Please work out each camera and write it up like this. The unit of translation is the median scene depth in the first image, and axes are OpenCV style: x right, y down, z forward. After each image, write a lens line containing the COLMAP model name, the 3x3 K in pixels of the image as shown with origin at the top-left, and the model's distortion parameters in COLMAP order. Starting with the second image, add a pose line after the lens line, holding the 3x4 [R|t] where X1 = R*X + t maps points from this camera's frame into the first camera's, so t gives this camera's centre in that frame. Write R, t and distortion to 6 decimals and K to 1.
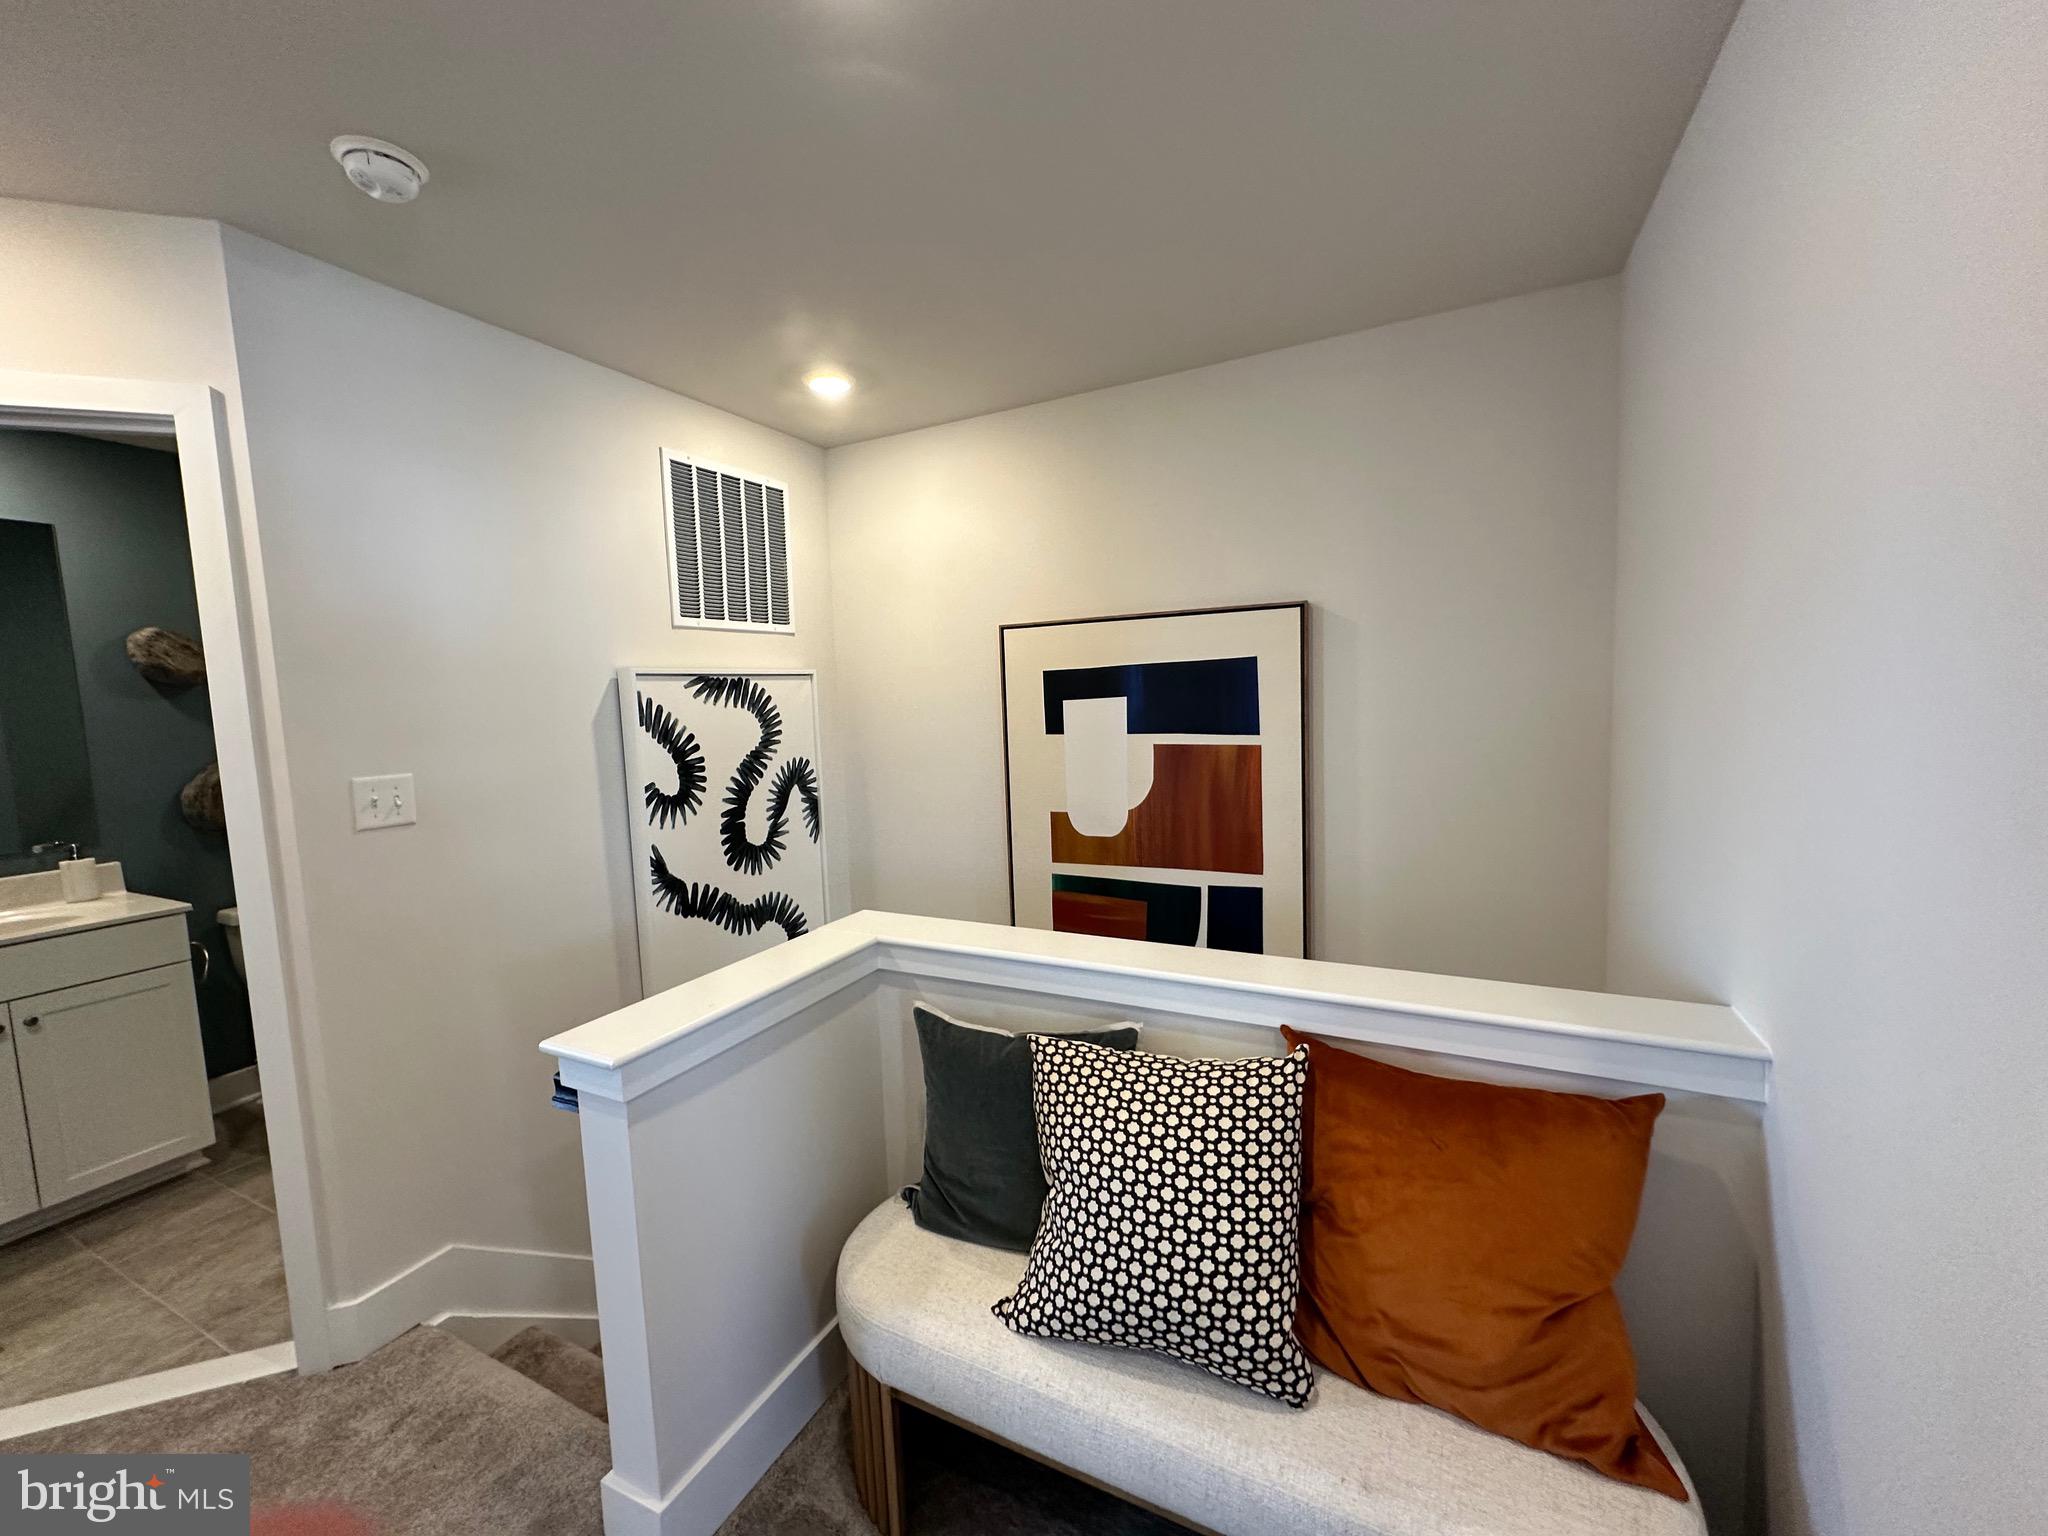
lens RADIAL K [[814.5, 0, 1021.2], [0, 814.5, 764.2], [0, 0, 1]] dist [-0.003745, 0.000881]
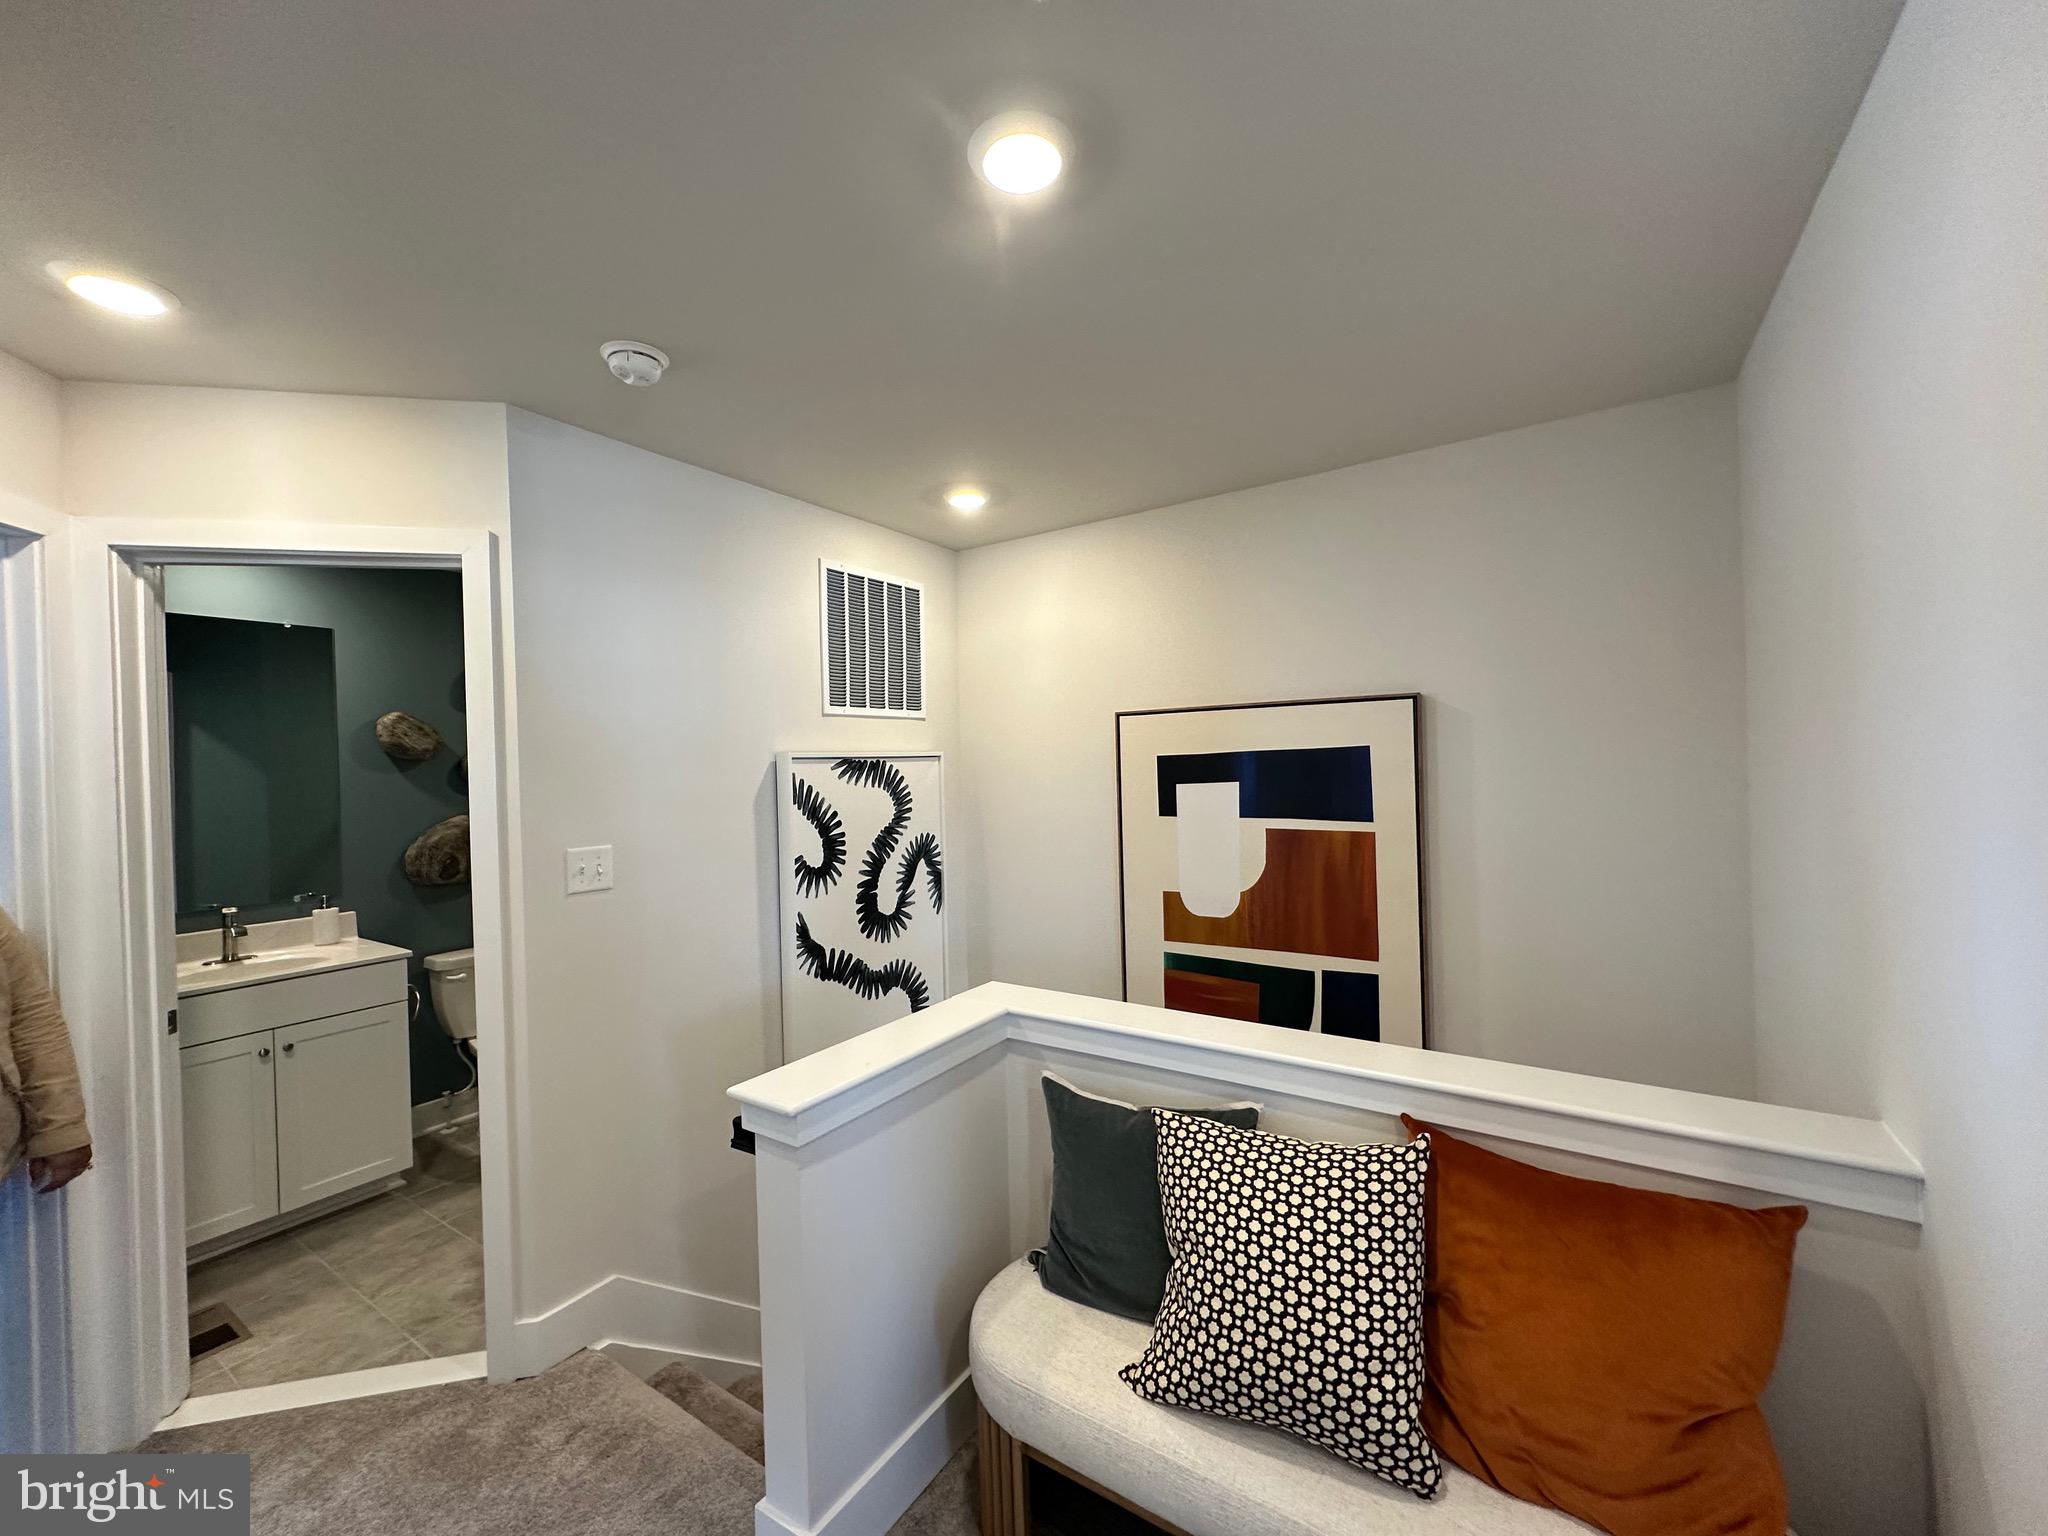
lens RADIAL K [[814.5, 0, 1023.2], [0, 814.5, 765.0], [0, 0, 1]] dist [-0.003745, 0.000881]
pose [[0.992905, 0.011216, -0.118383, -0.035525], [-0.021058, 0.996392, -0.082219, -0.021887], [0.117034, 0.084128, 0.989558, -0.100900]]
